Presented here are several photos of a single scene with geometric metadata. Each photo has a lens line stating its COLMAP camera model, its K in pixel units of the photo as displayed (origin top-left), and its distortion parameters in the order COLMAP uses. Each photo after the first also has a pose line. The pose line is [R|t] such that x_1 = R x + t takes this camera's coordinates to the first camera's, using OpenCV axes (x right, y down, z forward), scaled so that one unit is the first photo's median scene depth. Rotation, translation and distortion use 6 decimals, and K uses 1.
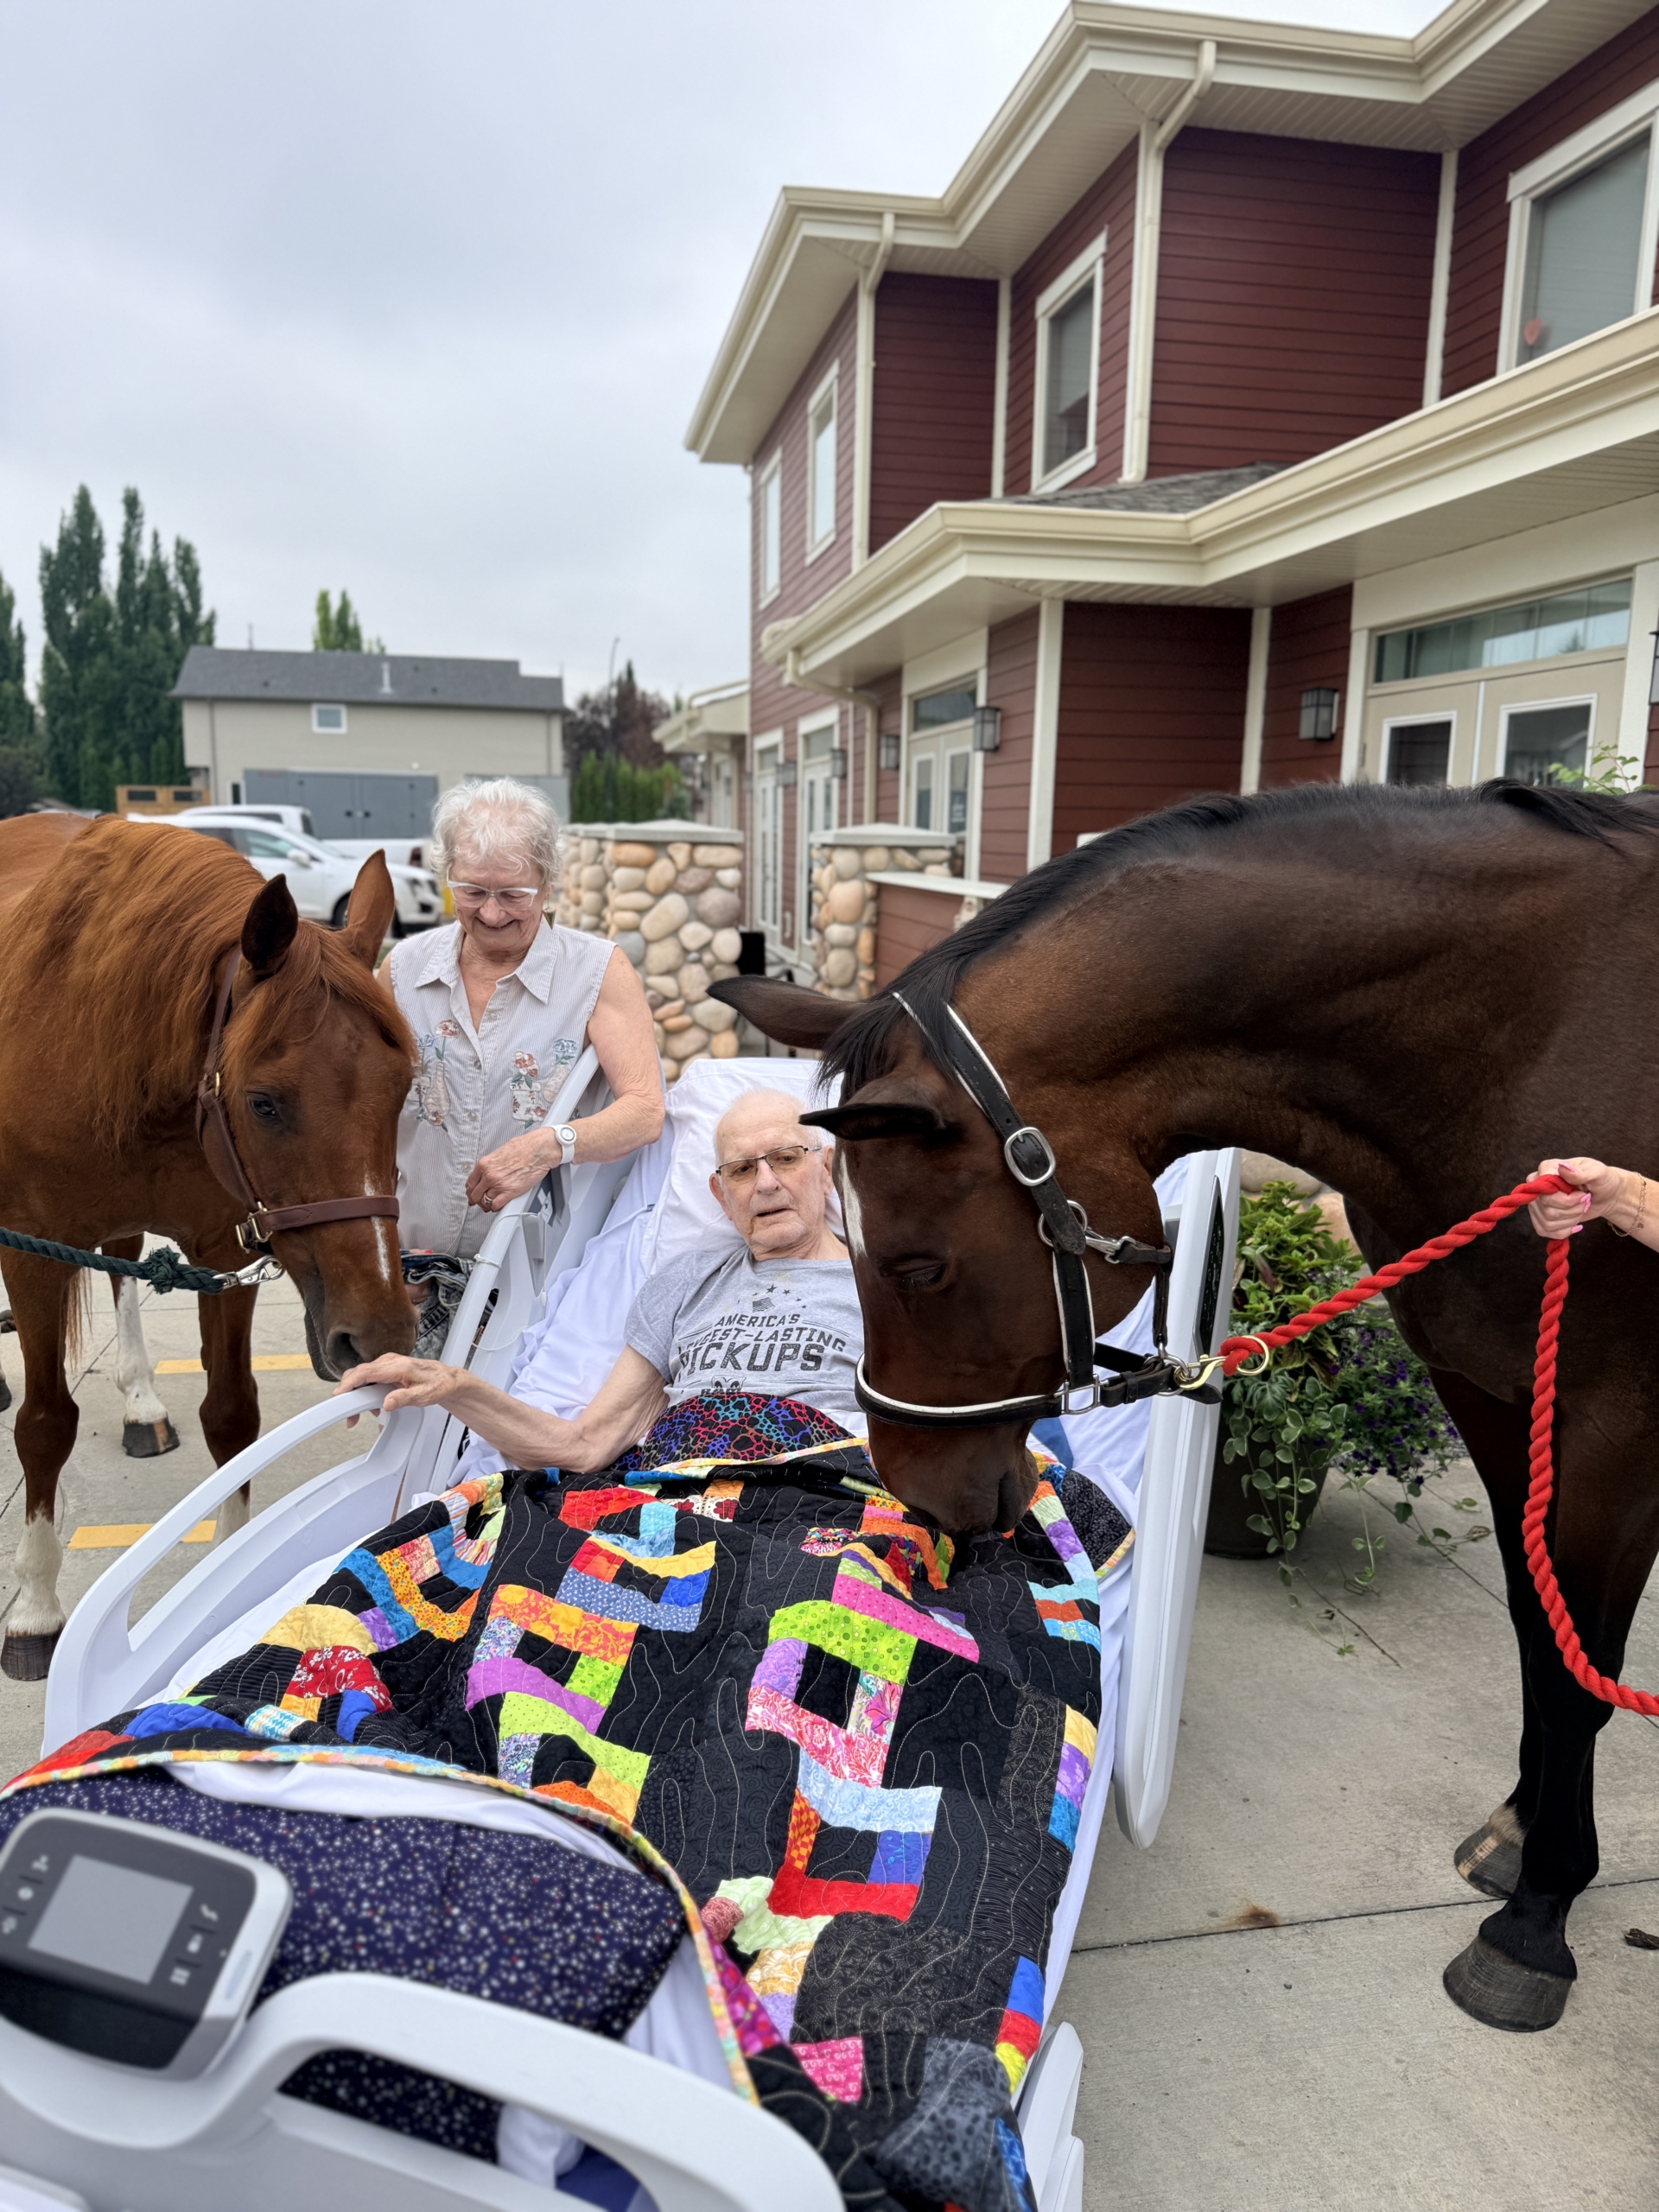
lens RADIAL K [[1592.5, 0, 821.3], [0, 1592.5, 1115.9], [0, 0, 1]] dist [0.000123, -0.011855]
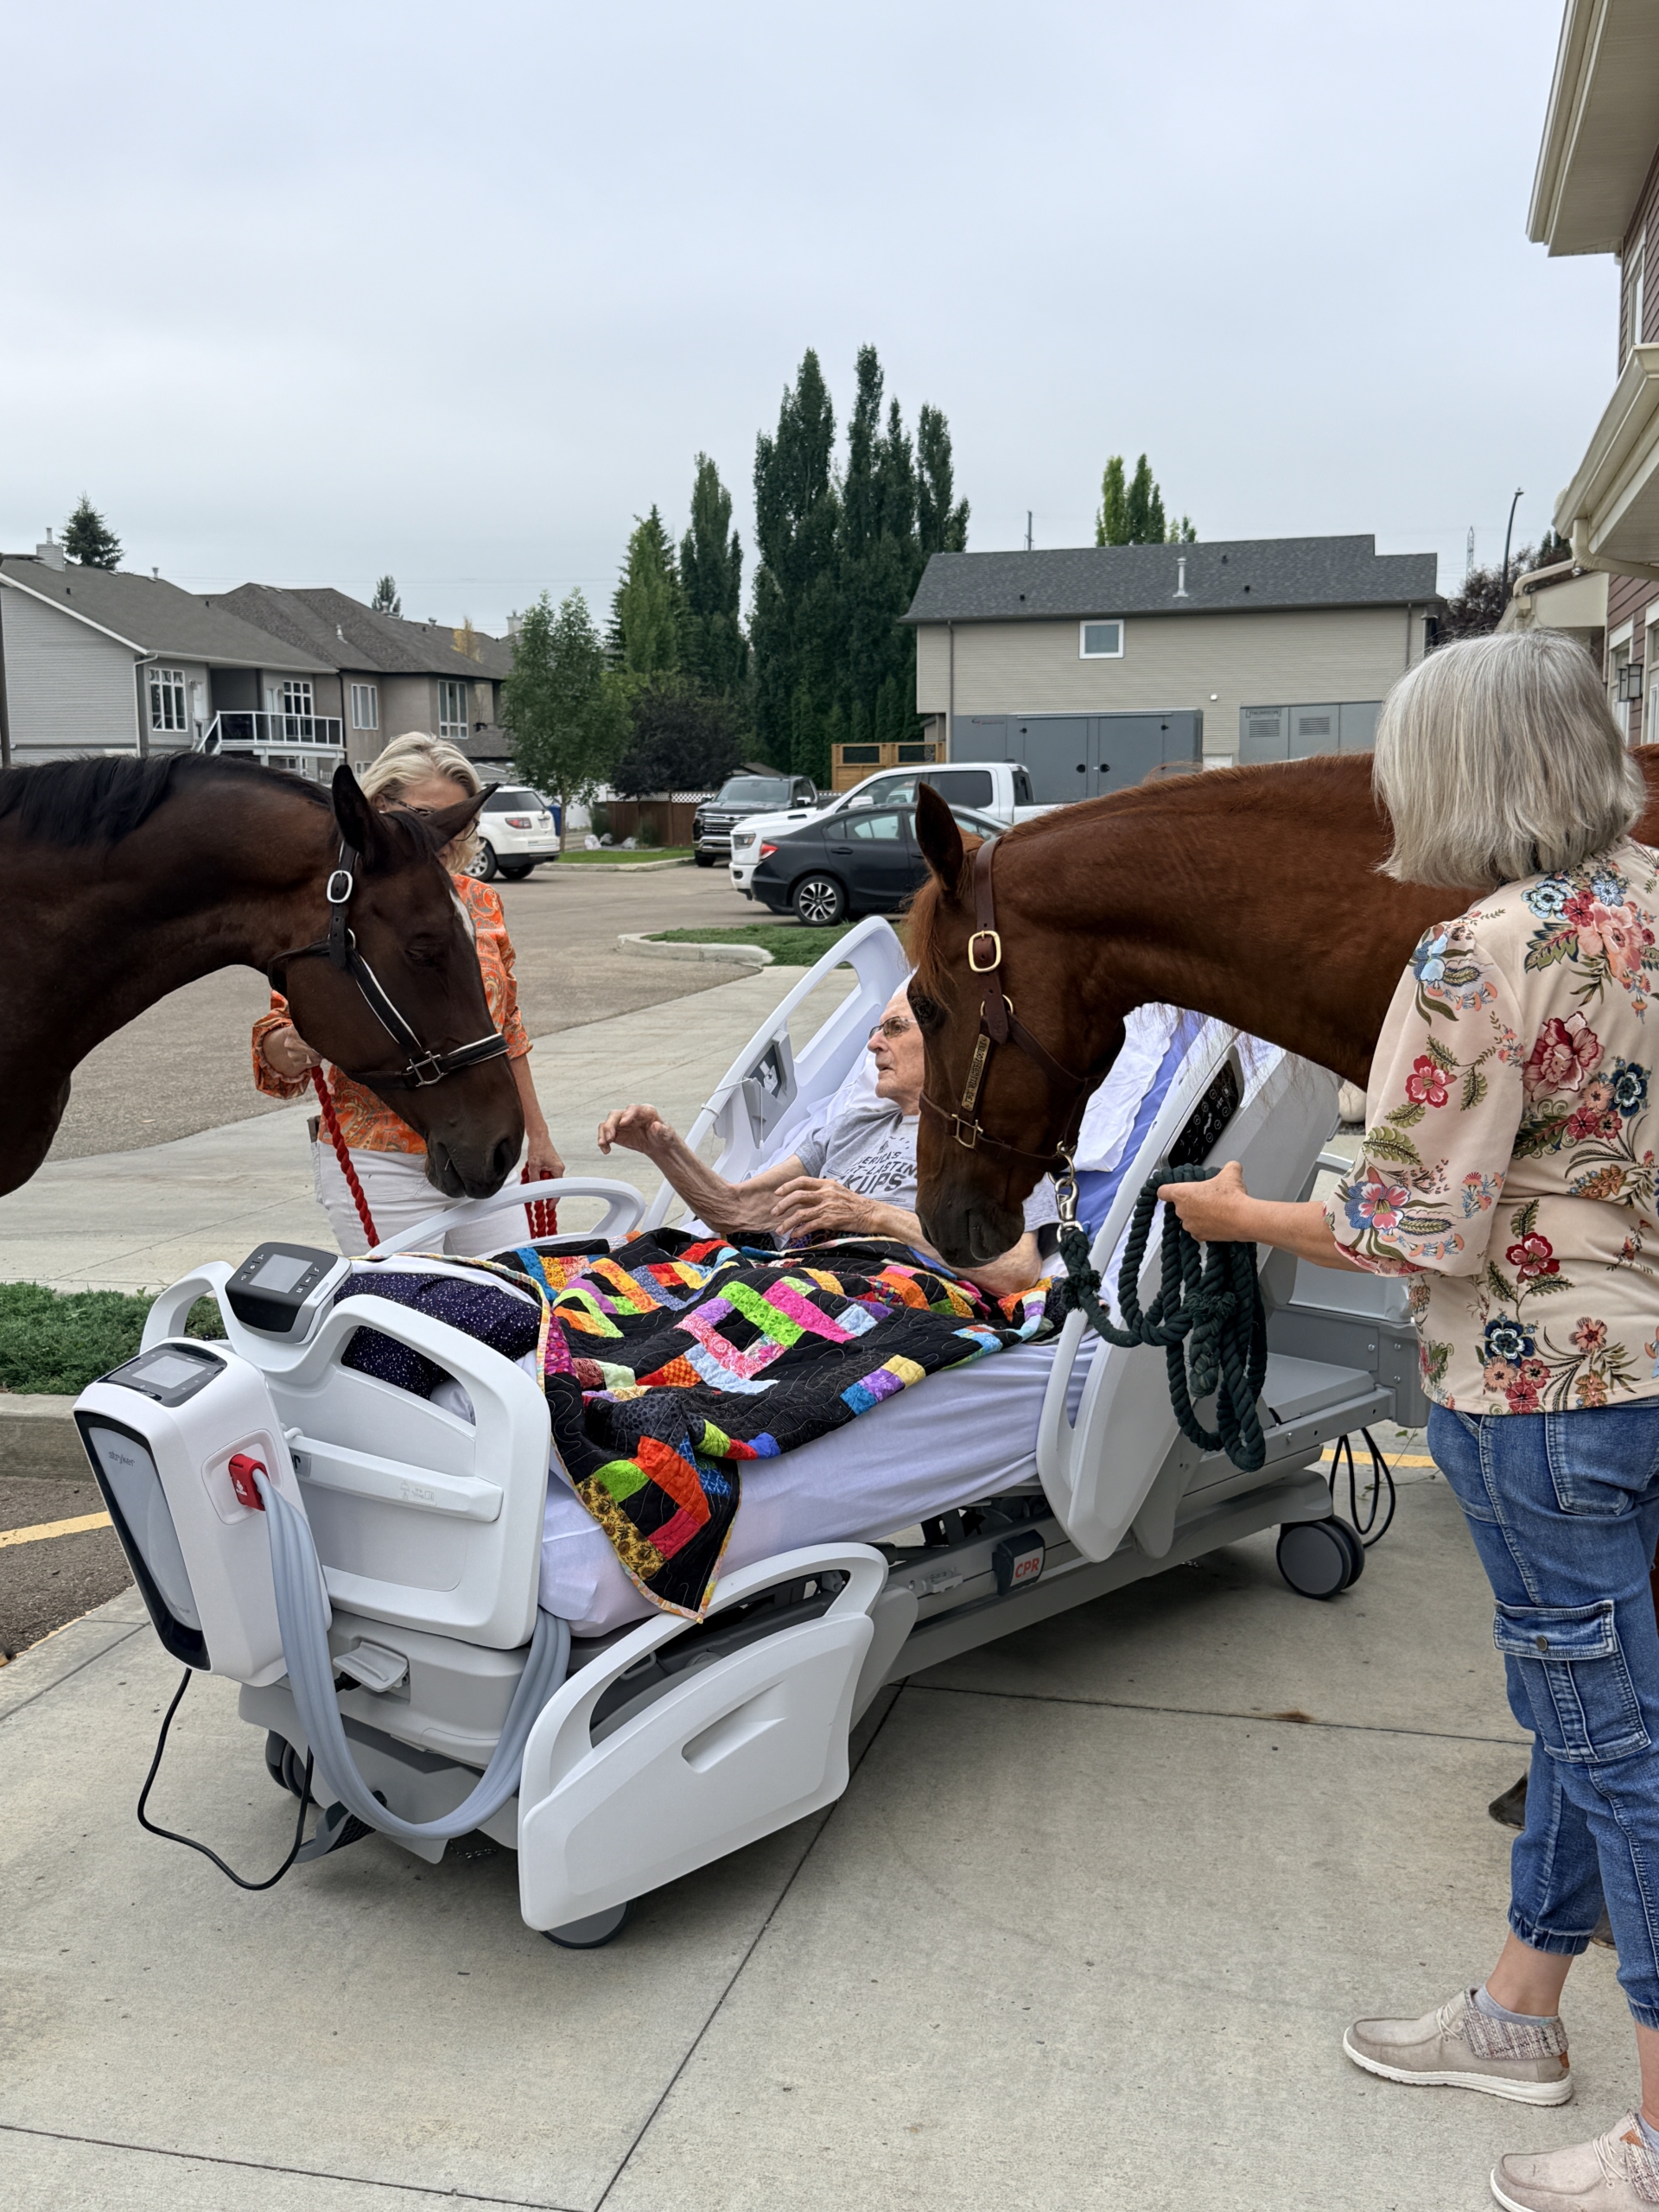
lens RADIAL K [[2330.8, 0, 802.0], [0, 2330.8, 1102.9], [0, 0, 1]] dist [0.261065, -0.597818]
pose [[0.906582, 0.027114, -0.421157, 0.439672], [-0.045427, 0.998405, -0.033509, 0.098892], [0.419577, 0.049511, 0.906369, -0.474739]]
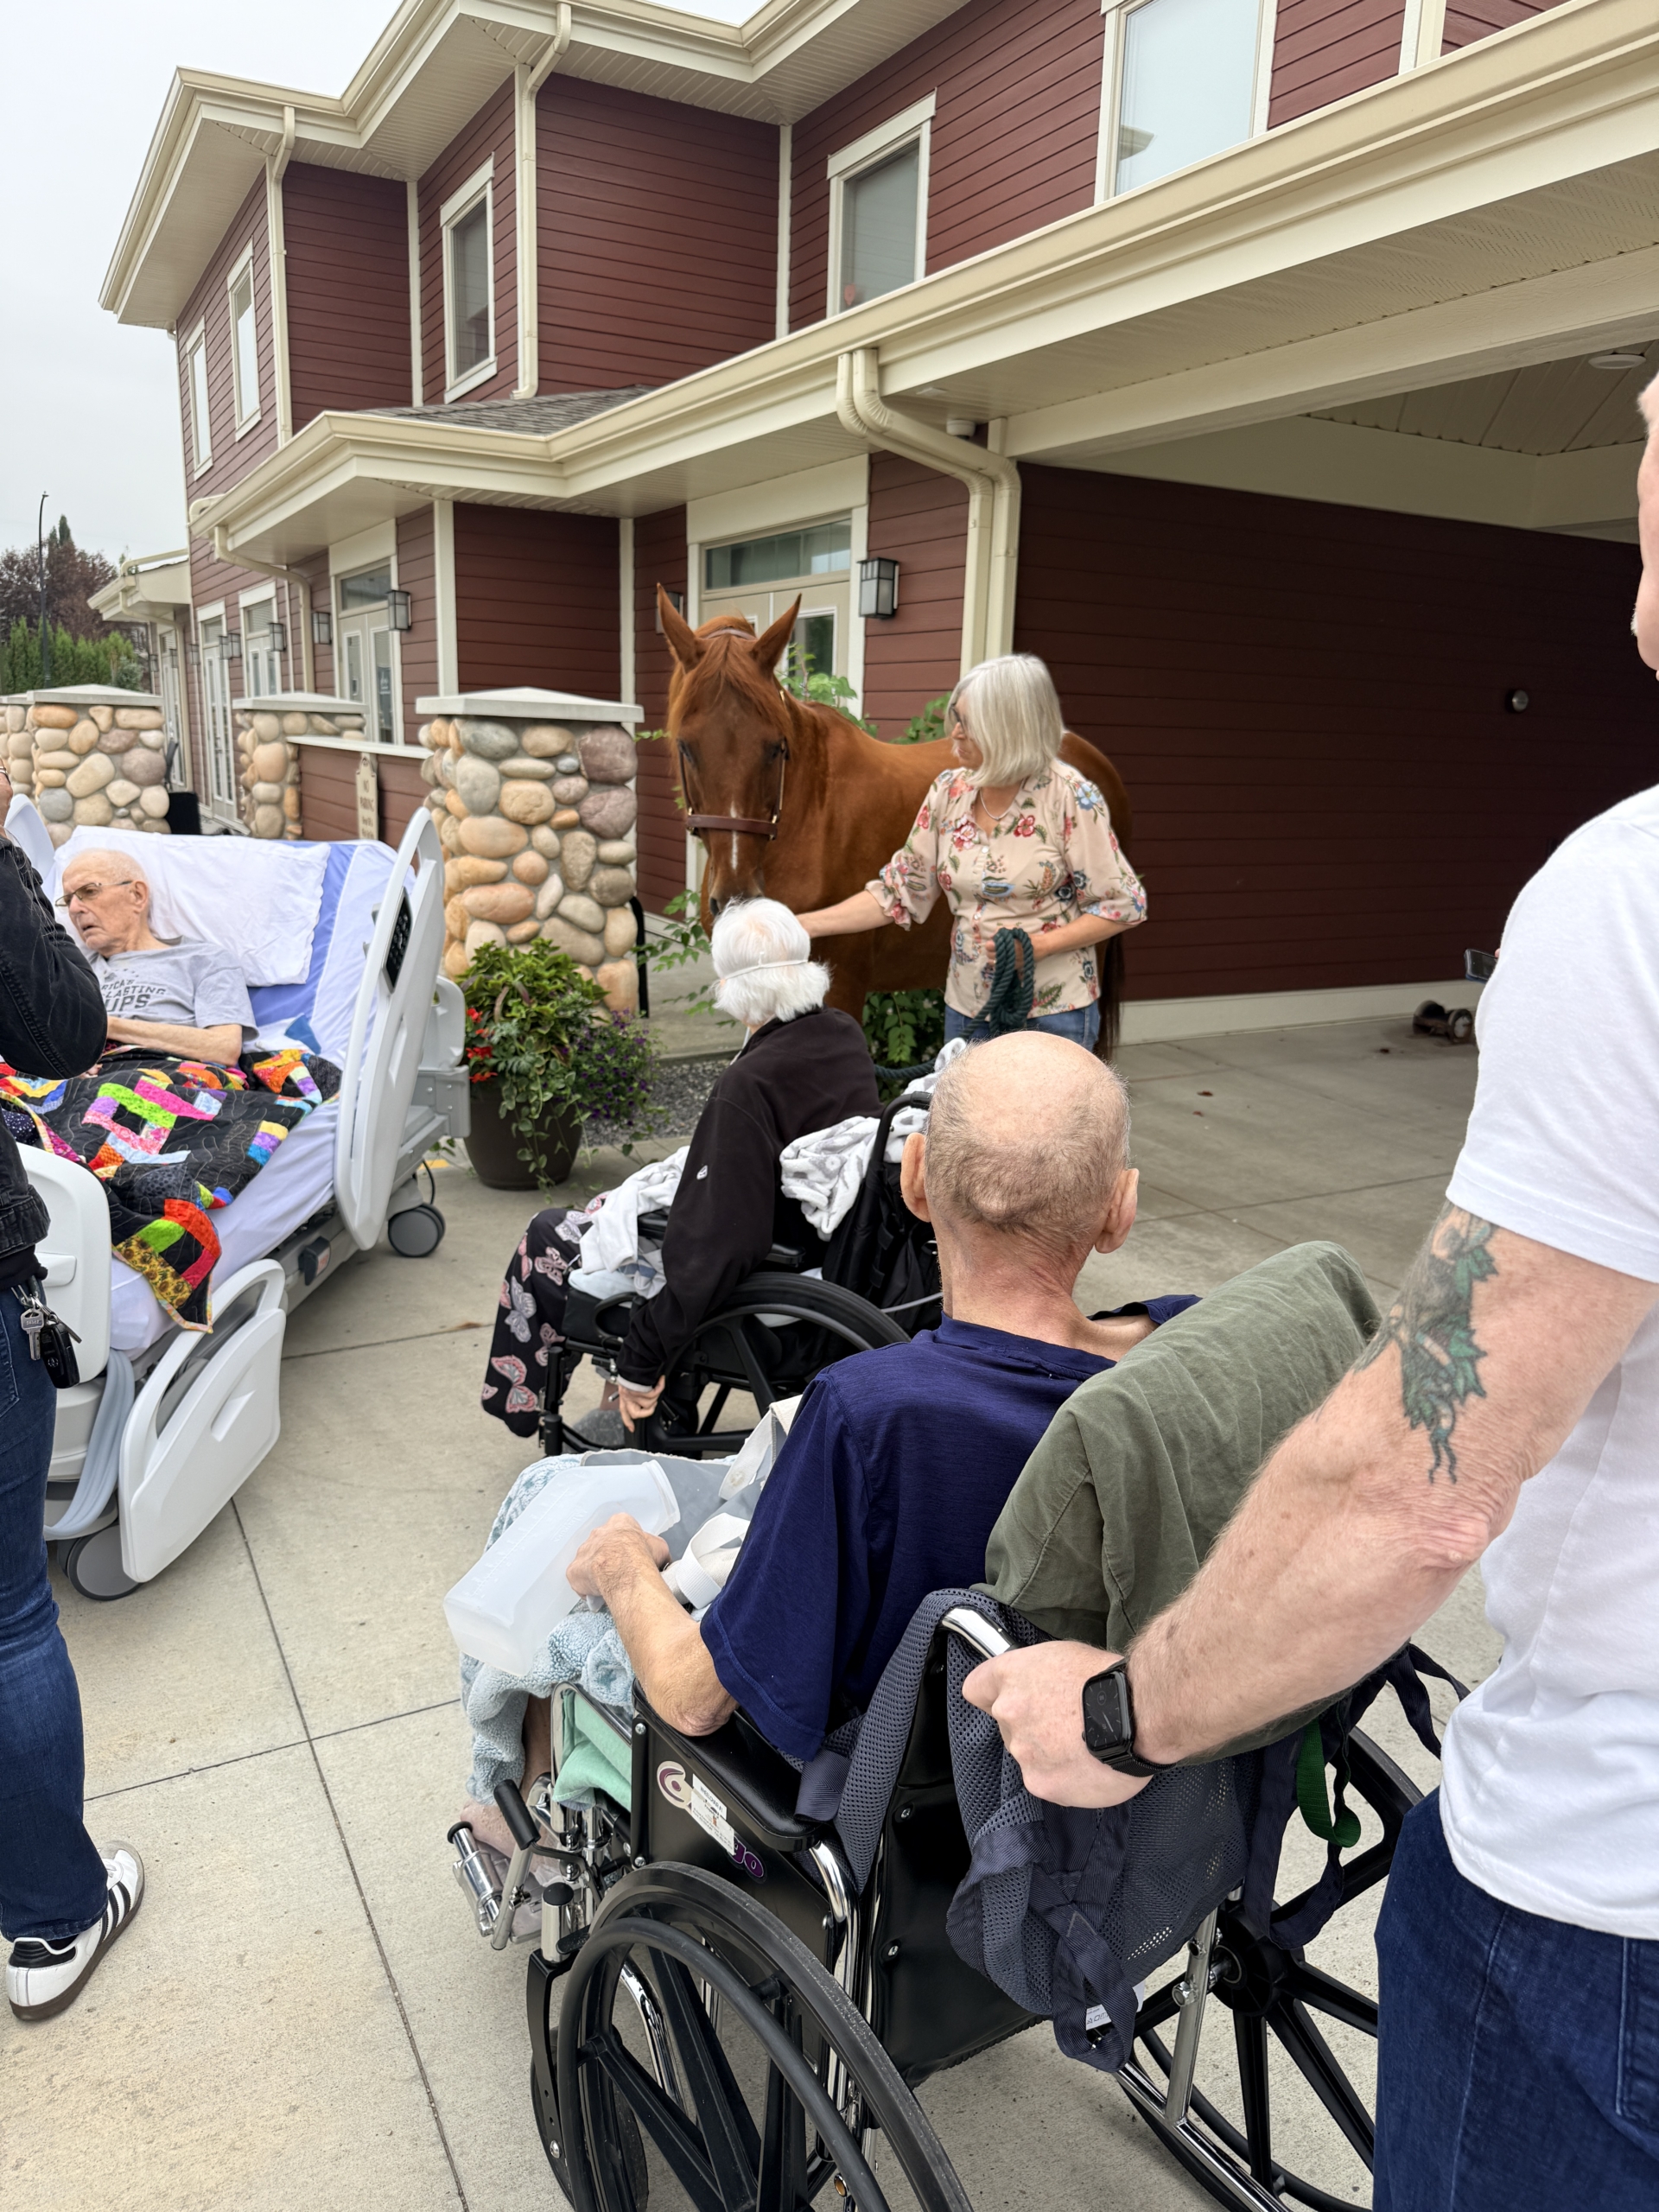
lens RADIAL K [[1590.7, 0, 834.7], [0, 1590.7, 1099.7], [0, 0, 1]] dist [0.010673, 0.000058]
pose [[0.951767, -0.051070, 0.302542, 0.111284], [0.033298, 0.997419, 0.063616, 0.110848], [-0.305010, -0.050473, 0.951011, -0.513255]]
